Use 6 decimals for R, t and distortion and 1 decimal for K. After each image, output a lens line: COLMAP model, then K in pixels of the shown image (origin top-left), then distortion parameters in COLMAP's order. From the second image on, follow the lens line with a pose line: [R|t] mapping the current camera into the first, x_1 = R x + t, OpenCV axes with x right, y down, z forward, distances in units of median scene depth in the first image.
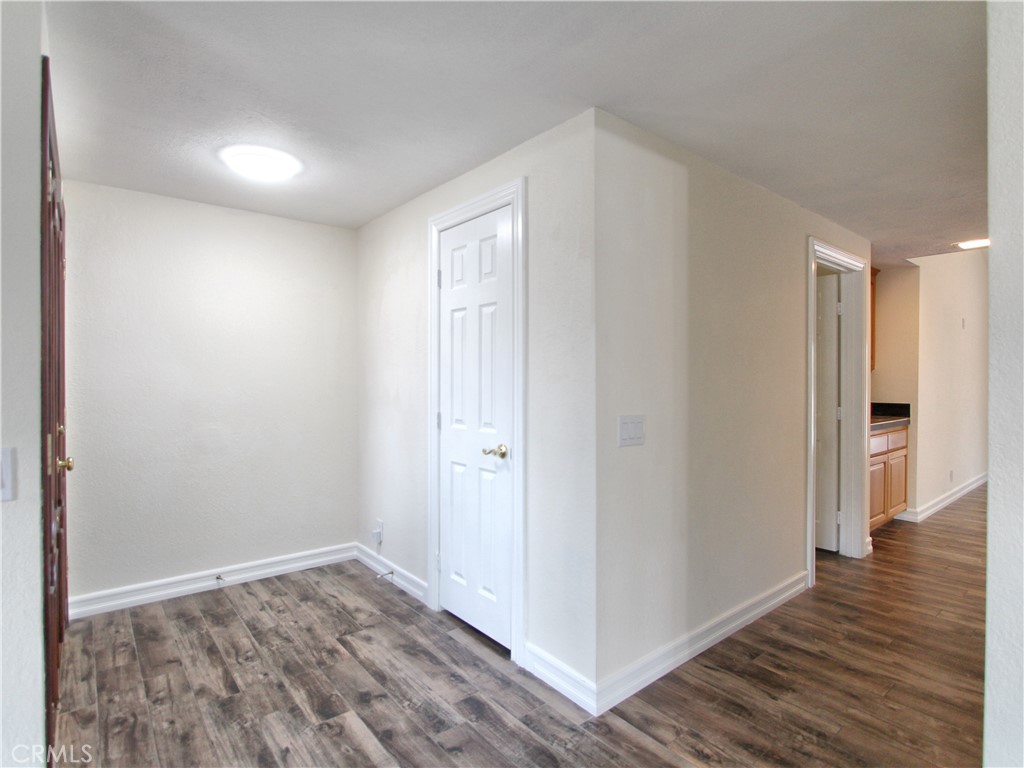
lens RADIAL K [[530.4, 0, 512.5], [0, 530.4, 383.2], [0, 0, 1]] dist [-0.005171, -0.000238]
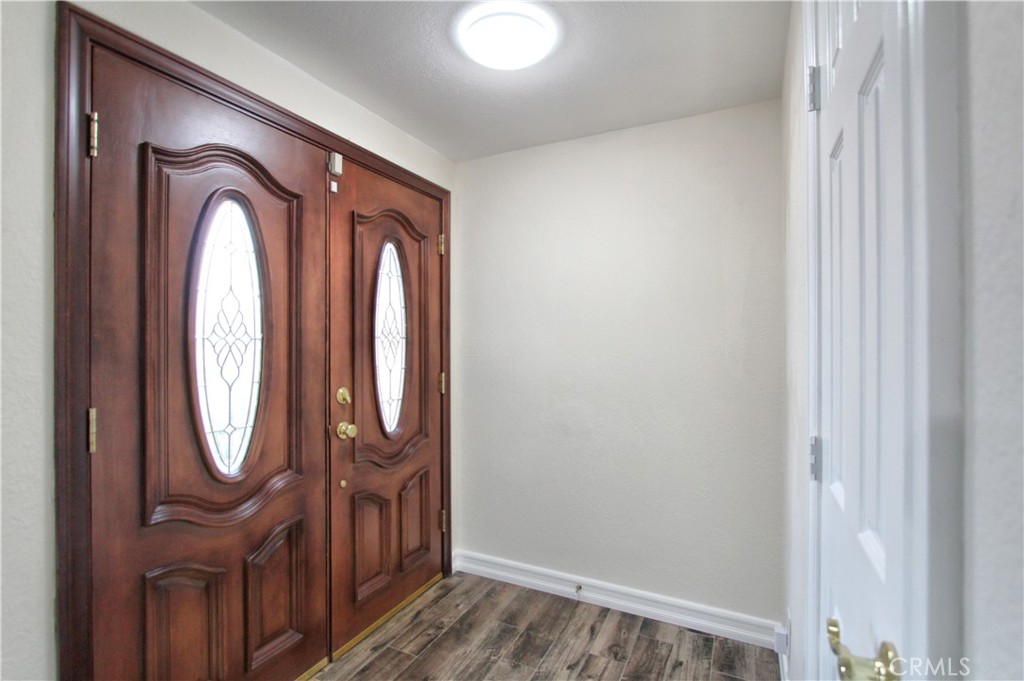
lens RADIAL K [[471.9, 0, 511.9], [0, 471.9, 341.6], [0, 0, 1]] dist [-0.010840, -0.000205]
pose [[0.399922, -0.006512, -0.916526, 0.083039], [-0.002692, 0.999962, -0.008279, -0.010350], [0.916545, 0.005778, 0.399889, 0.661044]]
